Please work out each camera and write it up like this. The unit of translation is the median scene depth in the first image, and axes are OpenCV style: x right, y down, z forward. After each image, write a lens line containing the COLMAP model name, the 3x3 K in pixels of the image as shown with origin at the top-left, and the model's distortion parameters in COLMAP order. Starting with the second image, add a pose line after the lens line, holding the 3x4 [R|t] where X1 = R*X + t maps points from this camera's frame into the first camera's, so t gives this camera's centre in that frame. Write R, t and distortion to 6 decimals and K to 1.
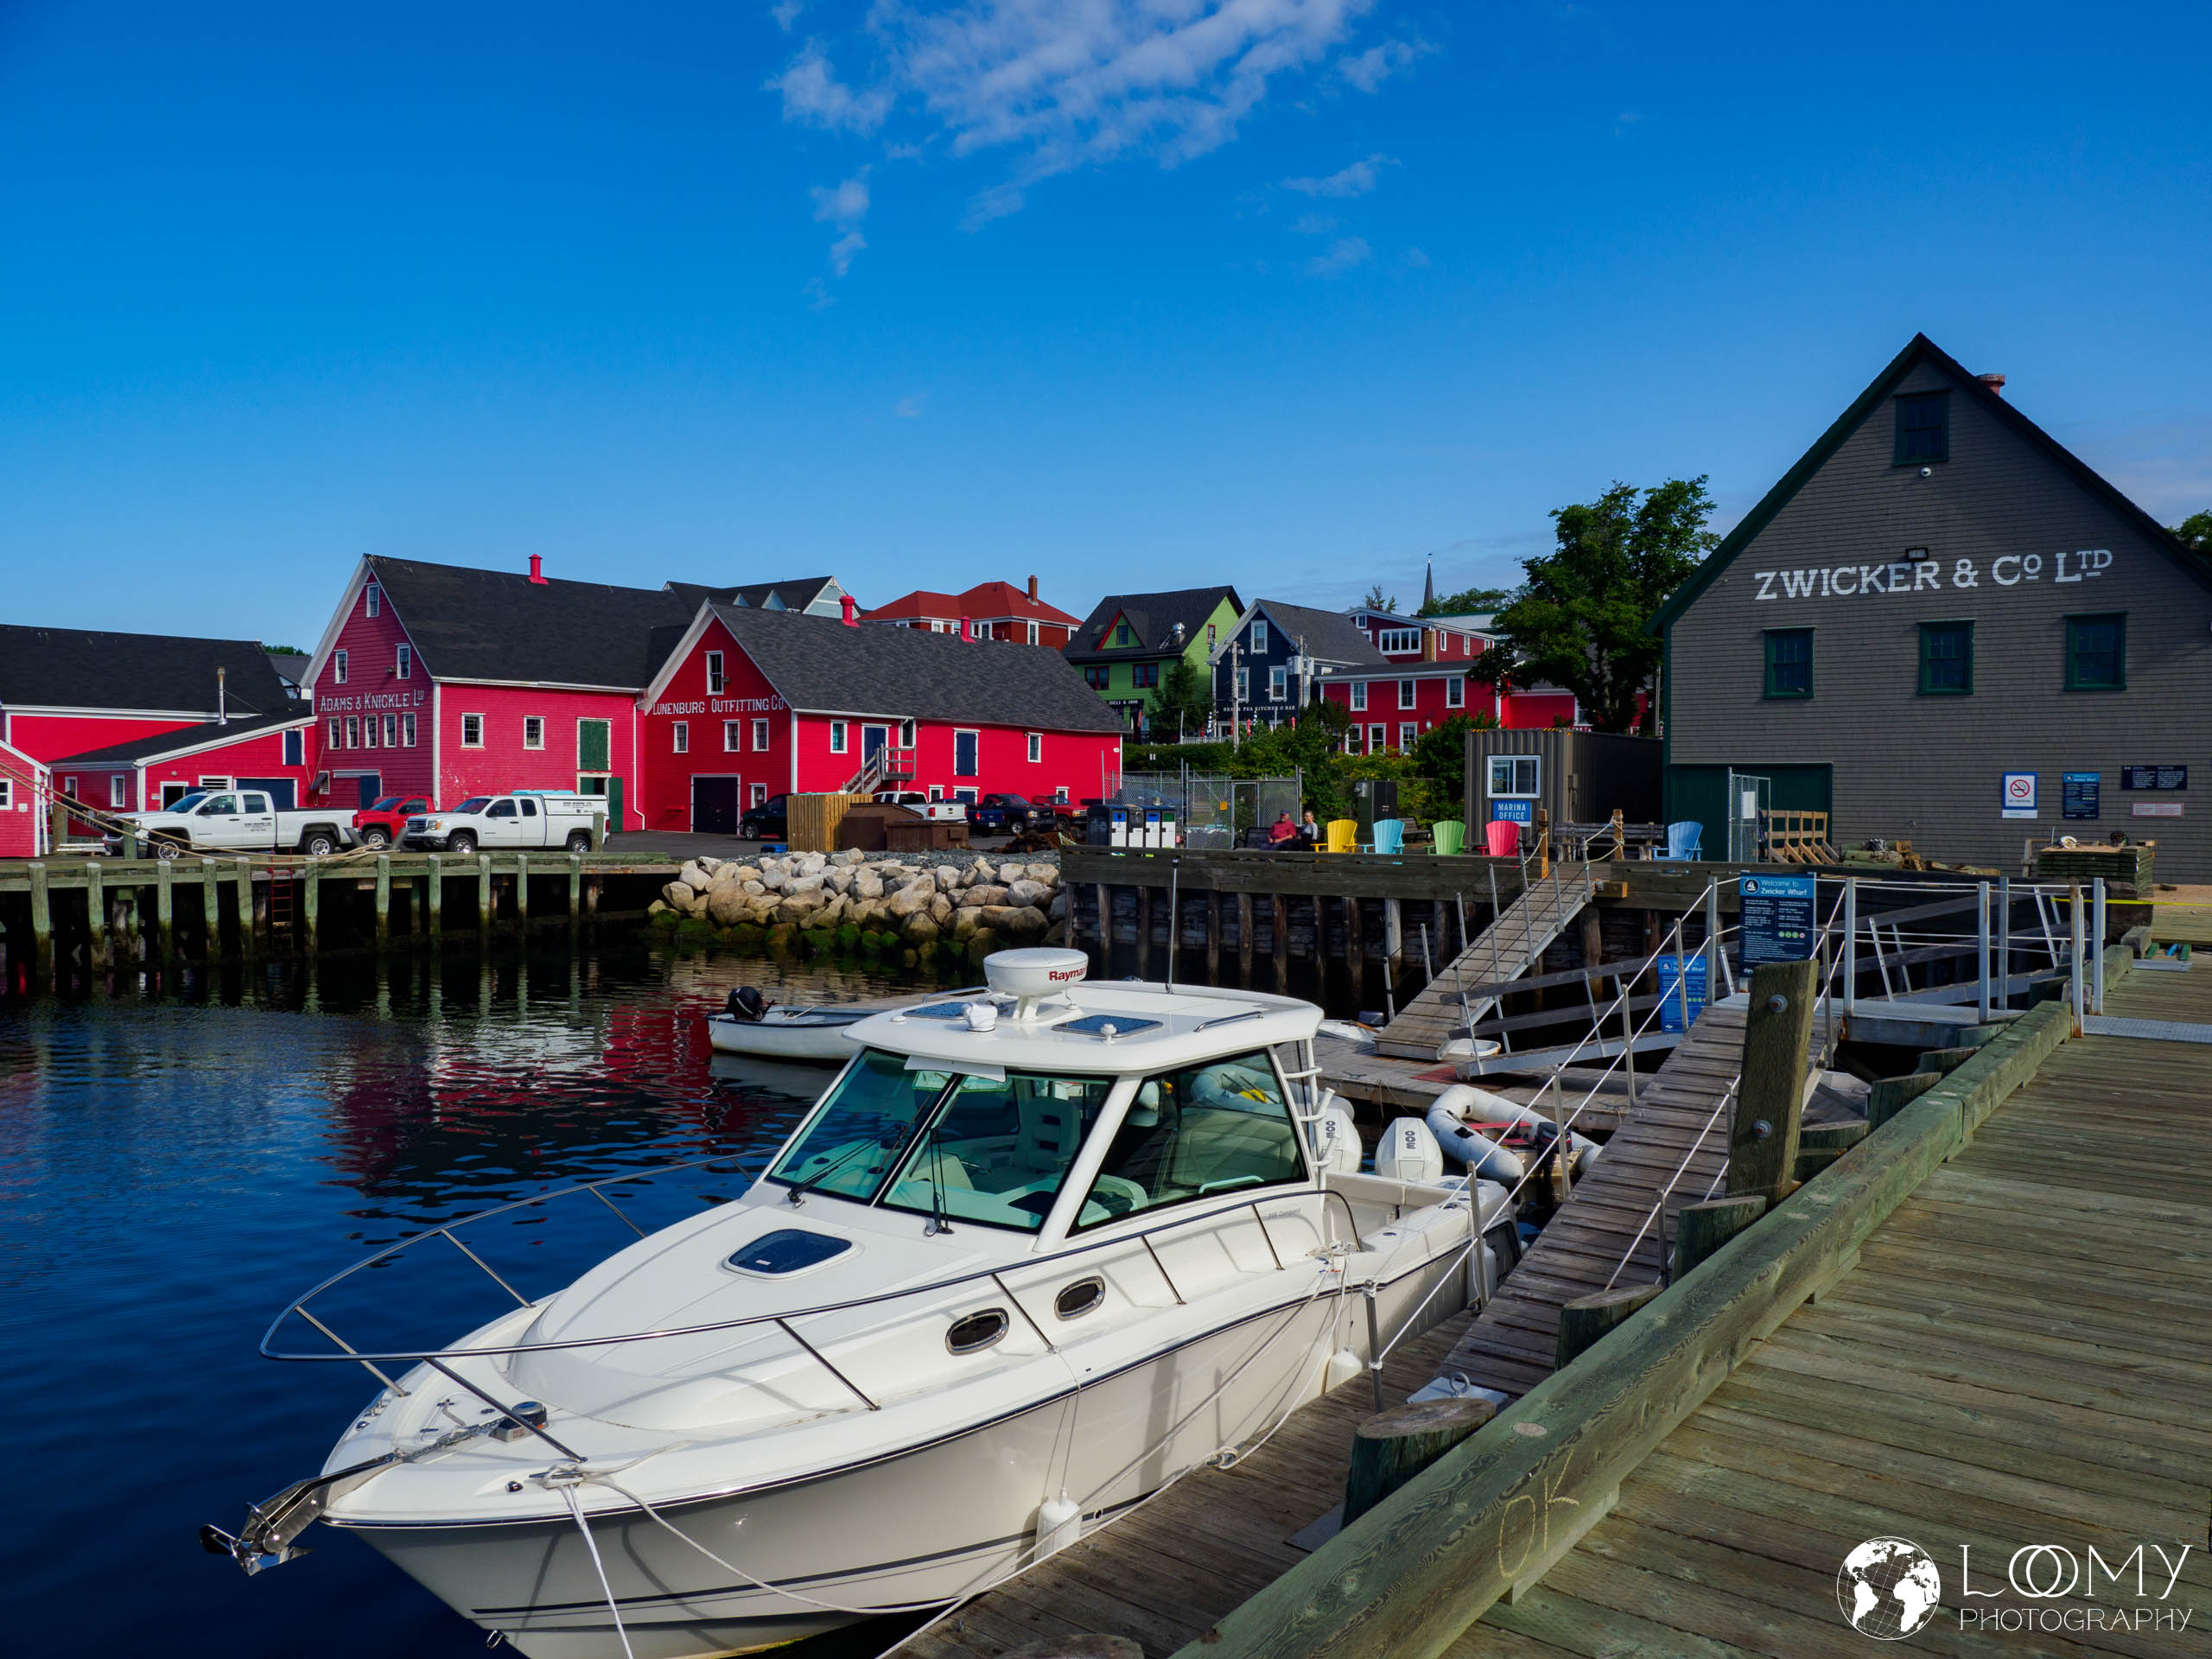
lens RADIAL K [[1550.6, 0, 1101.9], [0, 1550.6, 832.5], [0, 0, 1]] dist [-0.076523, -0.000520]
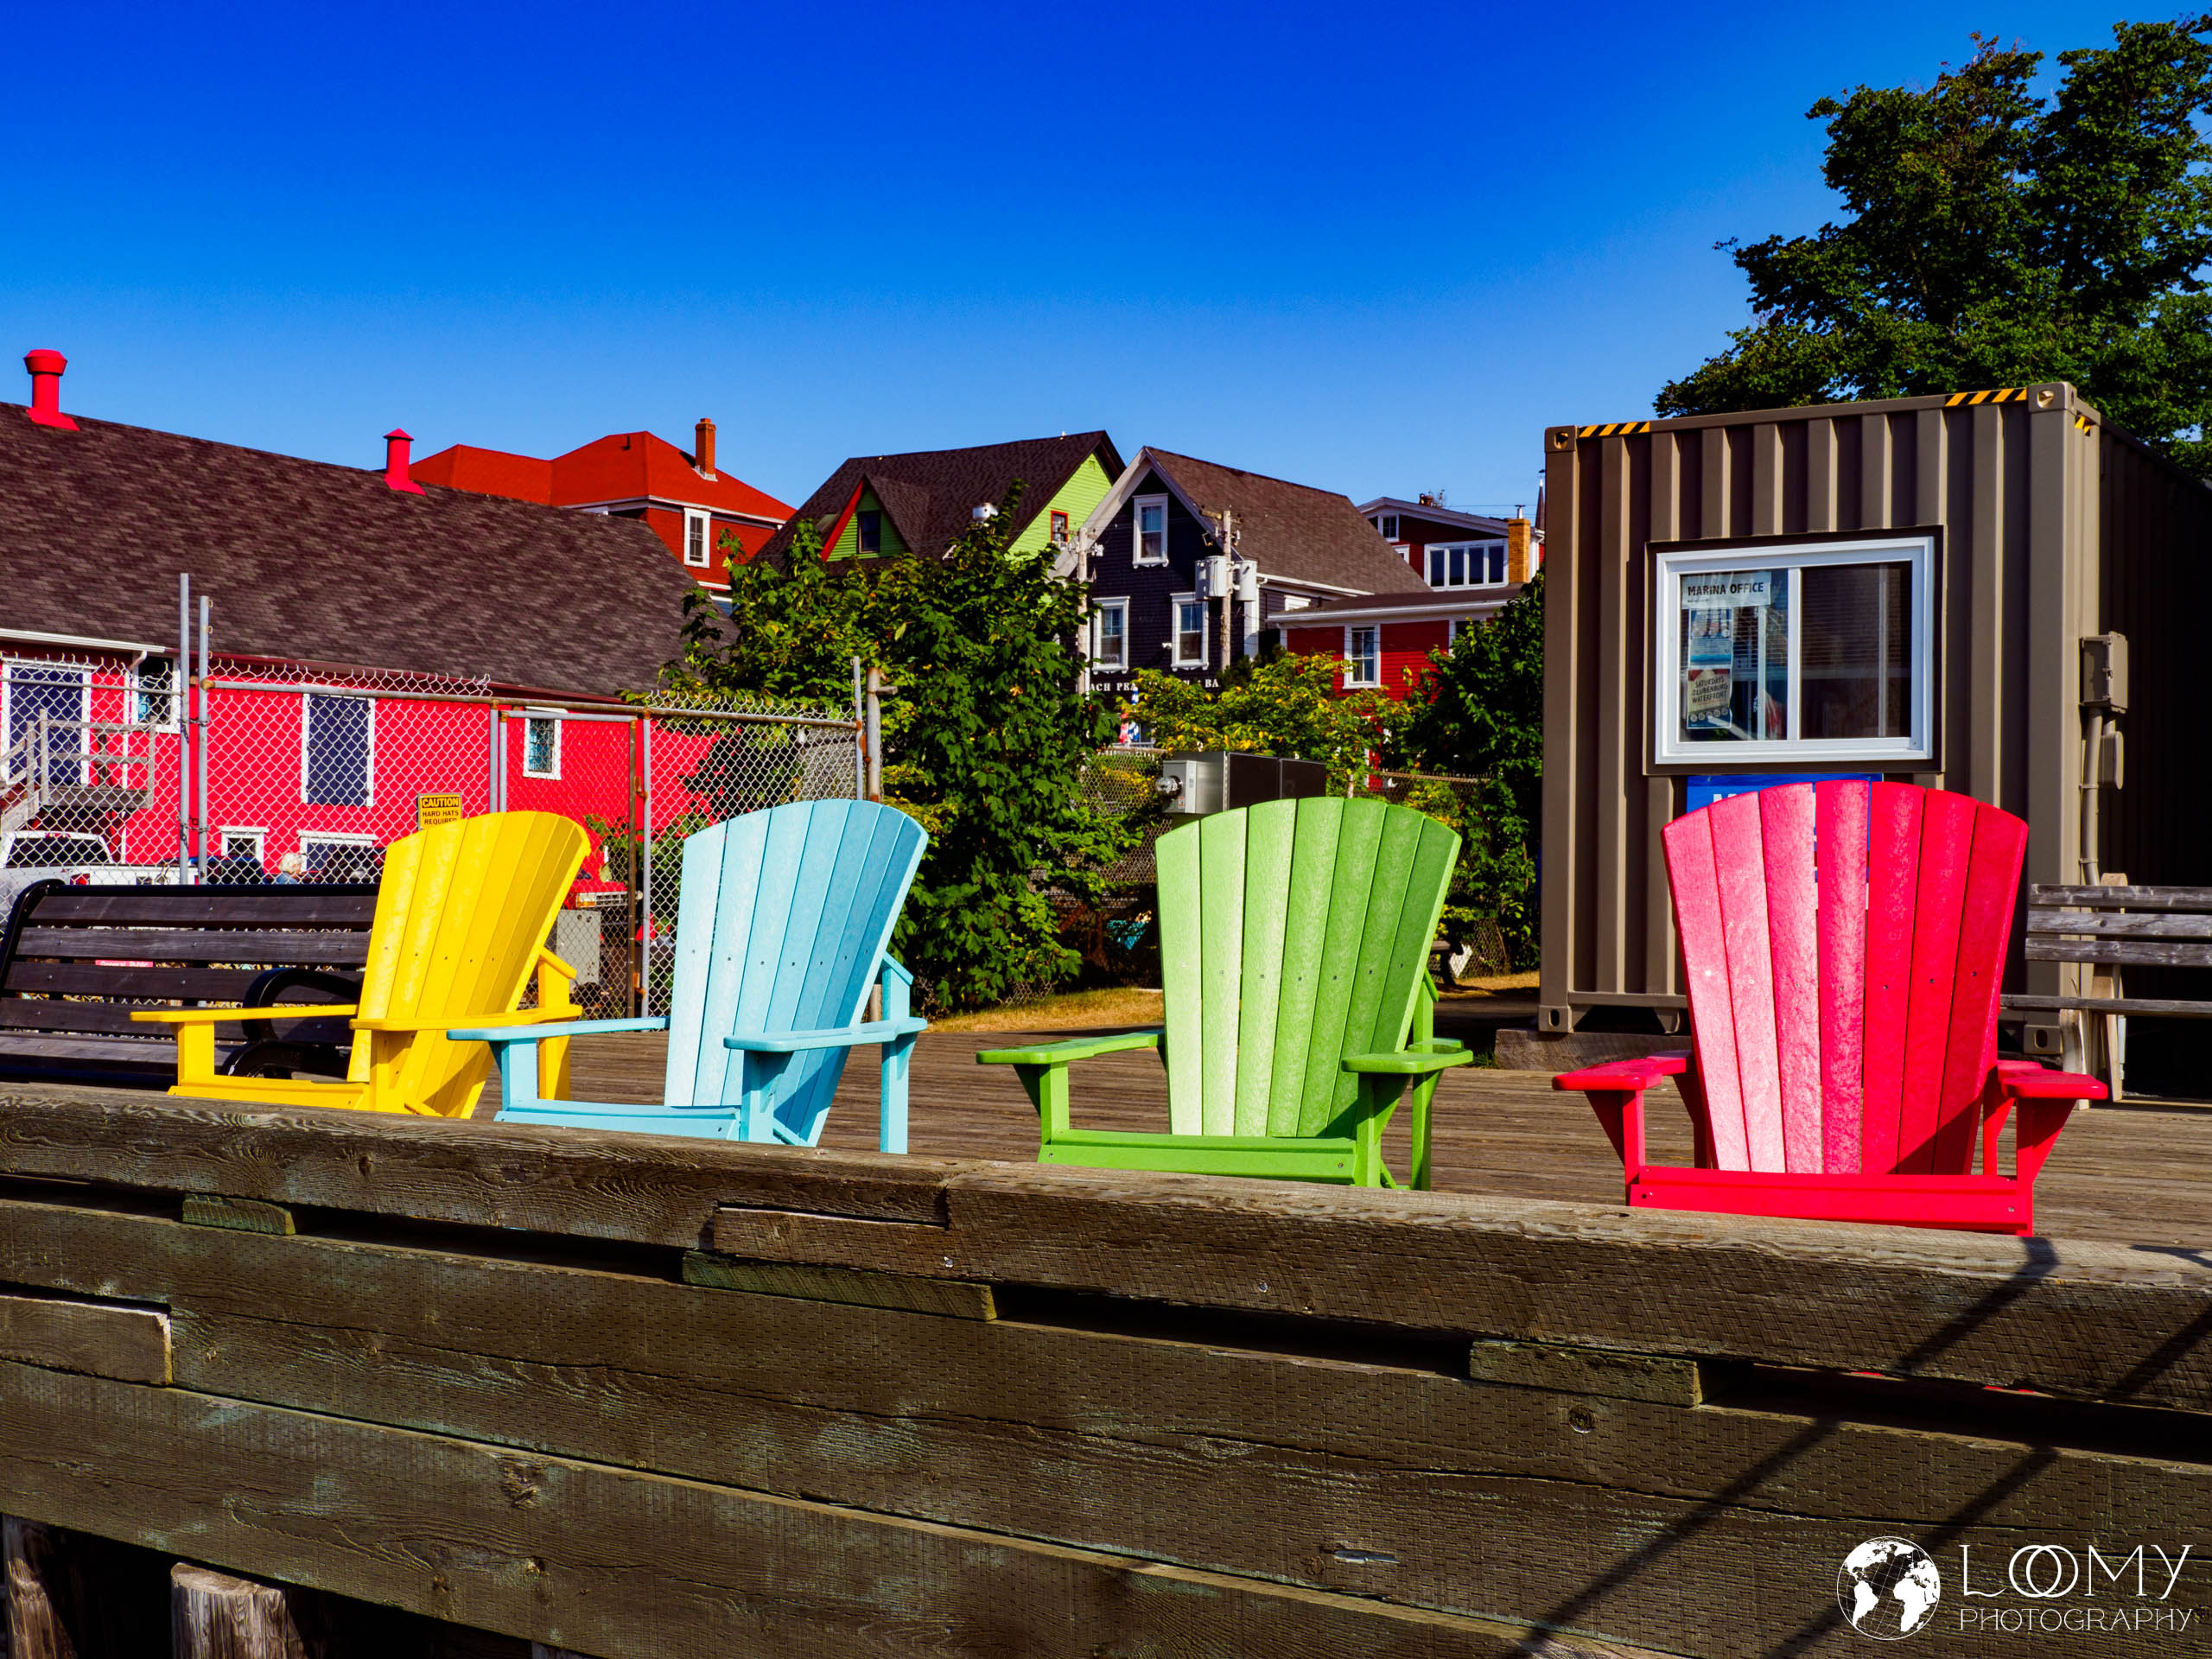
lens RADIAL K [[2583.3, 0, 1109.2], [0, 2583.3, 835.6], [0, 0, 1]] dist [-0.031977, 0.000000]
pose [[0.999158, 0.007651, 0.040309, 0.088089], [-0.005738, 0.998861, -0.047359, 0.001363], [-0.040625, 0.047087, 0.998064, 0.355722]]
